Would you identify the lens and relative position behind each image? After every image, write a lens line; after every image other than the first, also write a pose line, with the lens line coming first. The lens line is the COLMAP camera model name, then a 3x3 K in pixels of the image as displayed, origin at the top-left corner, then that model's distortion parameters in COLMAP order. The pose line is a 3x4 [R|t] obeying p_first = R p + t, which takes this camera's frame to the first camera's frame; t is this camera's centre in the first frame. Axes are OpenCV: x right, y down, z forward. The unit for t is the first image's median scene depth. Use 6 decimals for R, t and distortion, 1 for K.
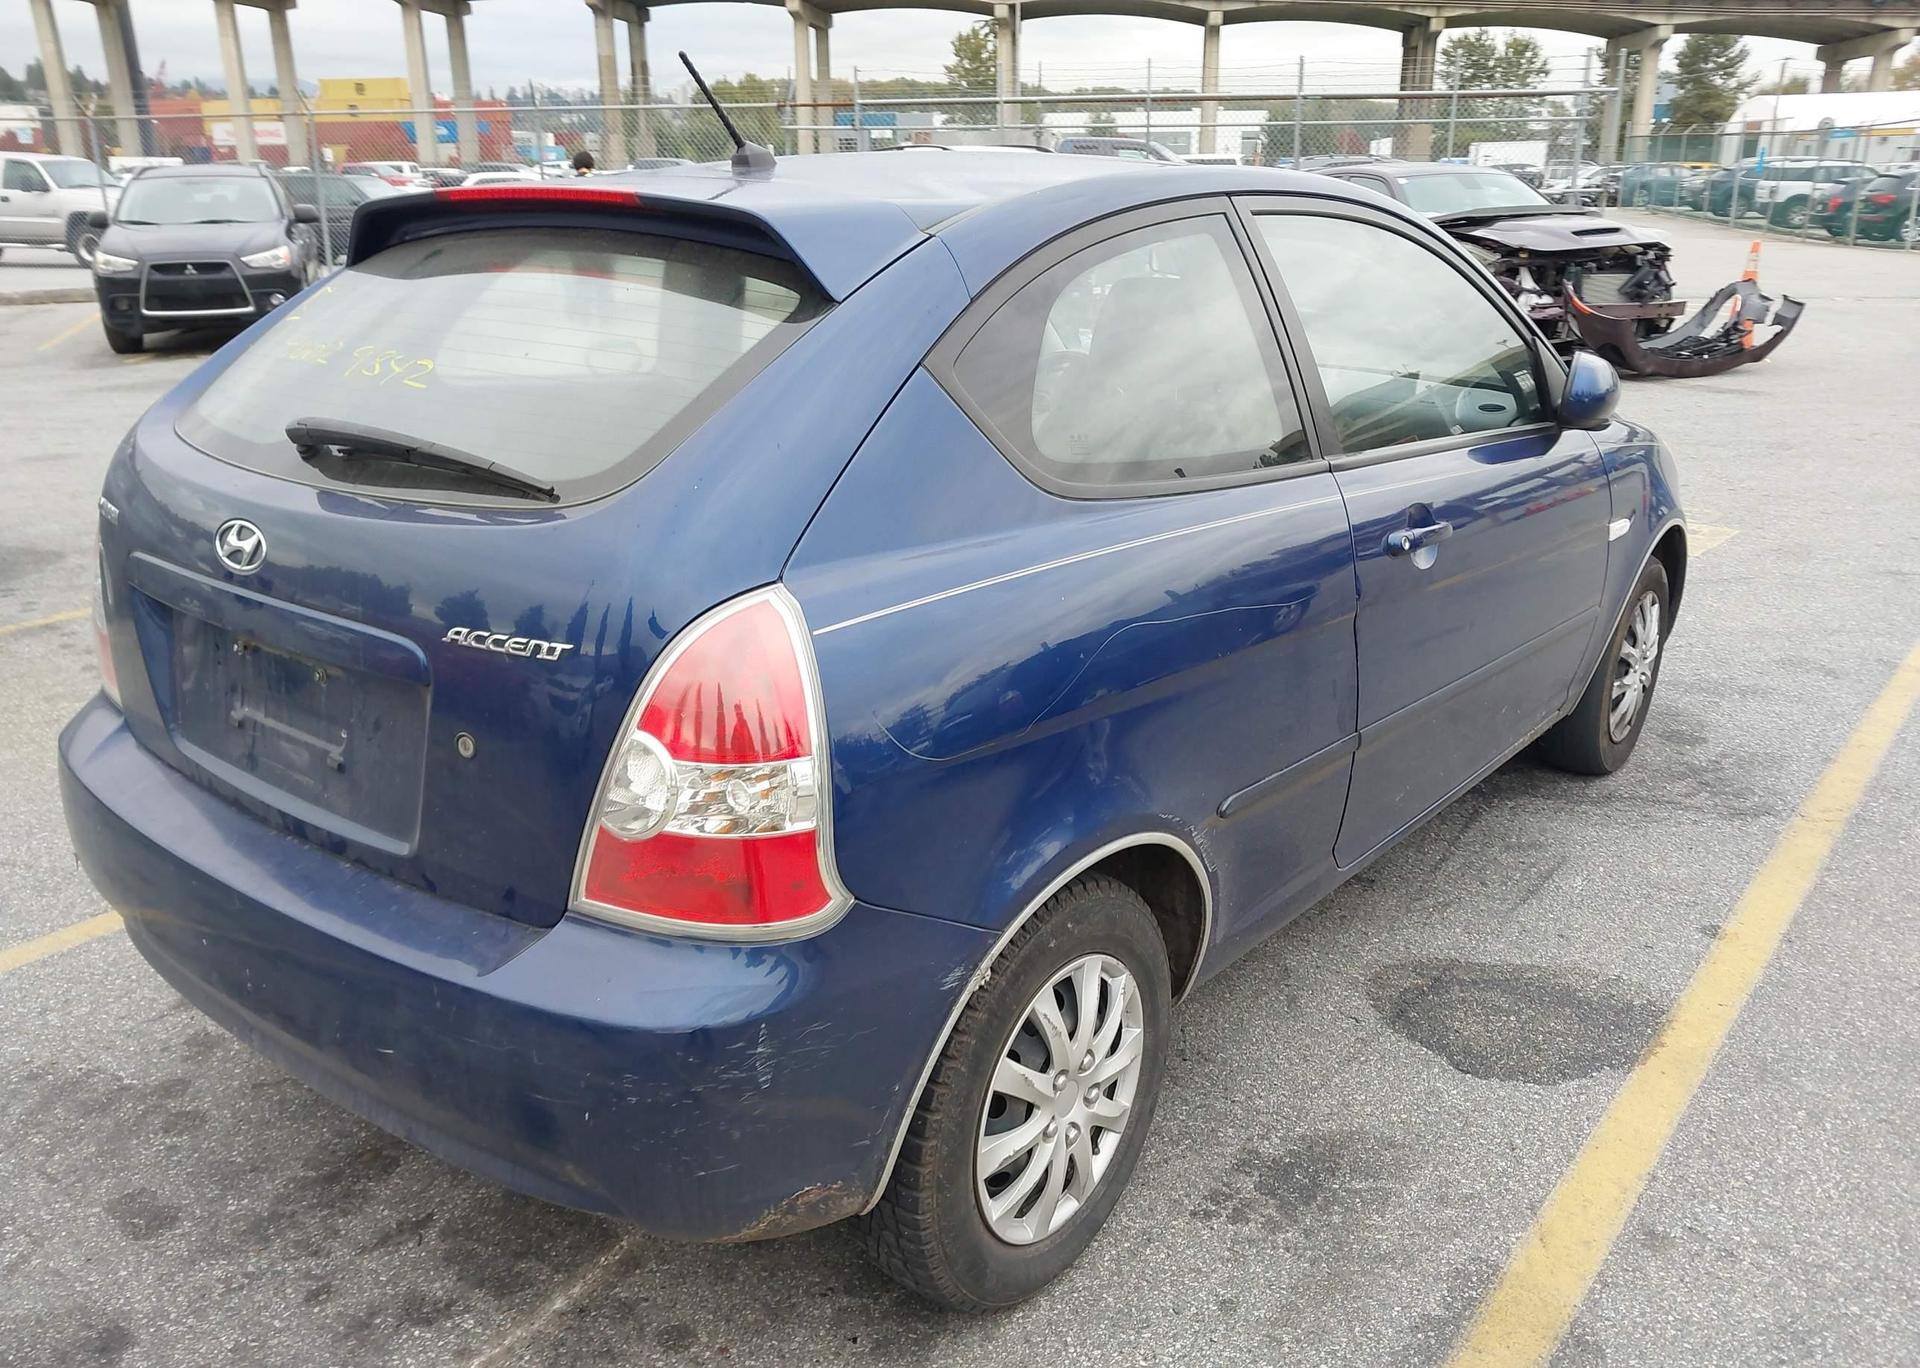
lens RADIAL K [[1551.0, 0, 964.9], [0, 1551.0, 701.4], [0, 0, 1]] dist [-0.003942, 0.010059]
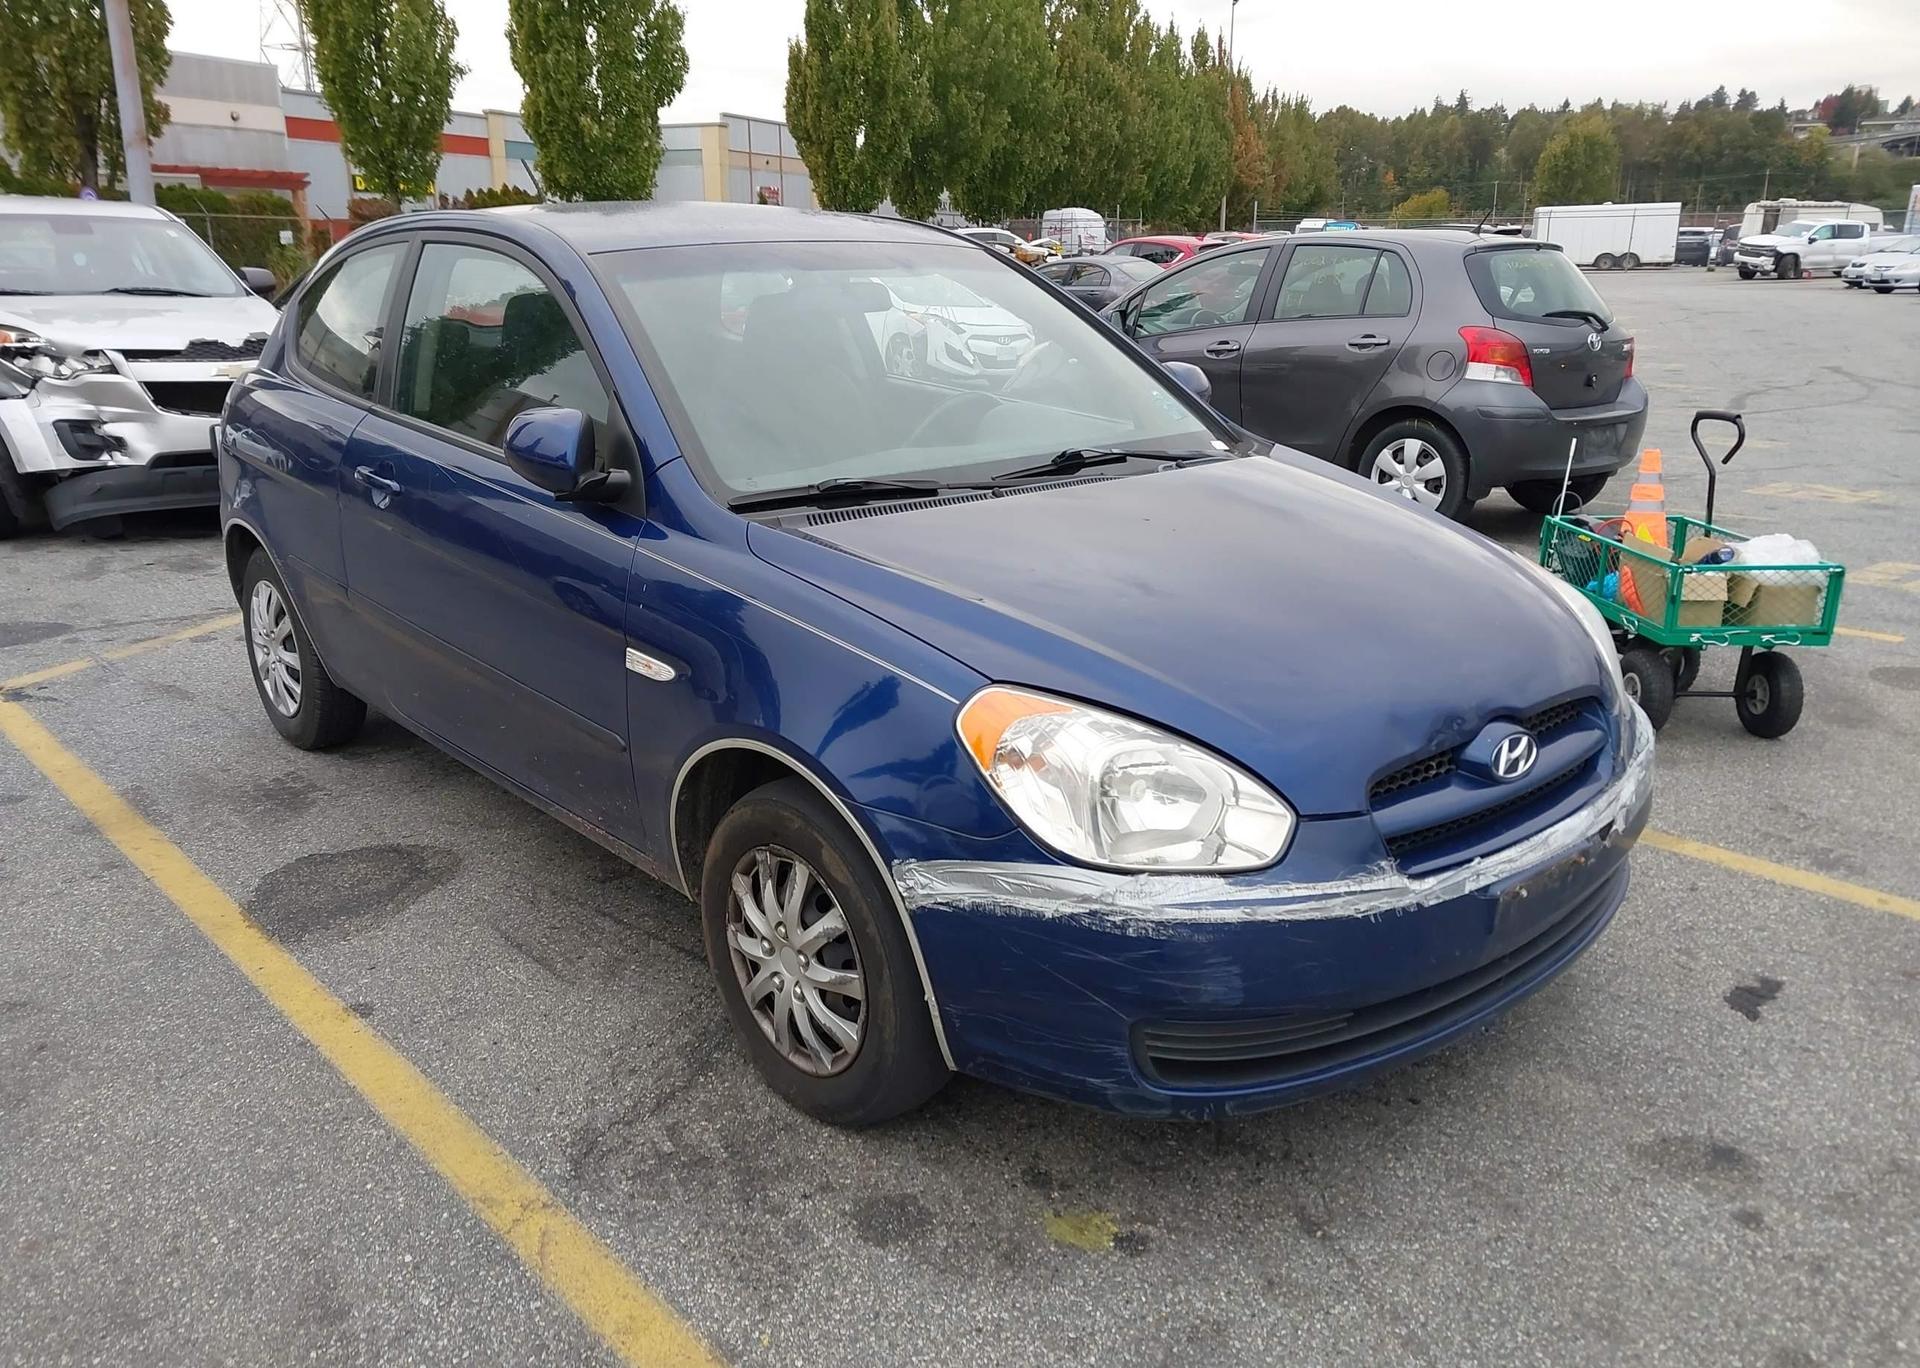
lens RADIAL K [[1551.0, 0, 911.4], [0, 1551.0, 679.5], [0, 0, 1]] dist [-0.003942, 0.010059]
pose [[-0.209442, 0.269893, -0.939836, 1.437503], [-0.308922, 0.893662, 0.325477, -0.507745], [0.927740, 0.358505, -0.103794, 1.547676]]
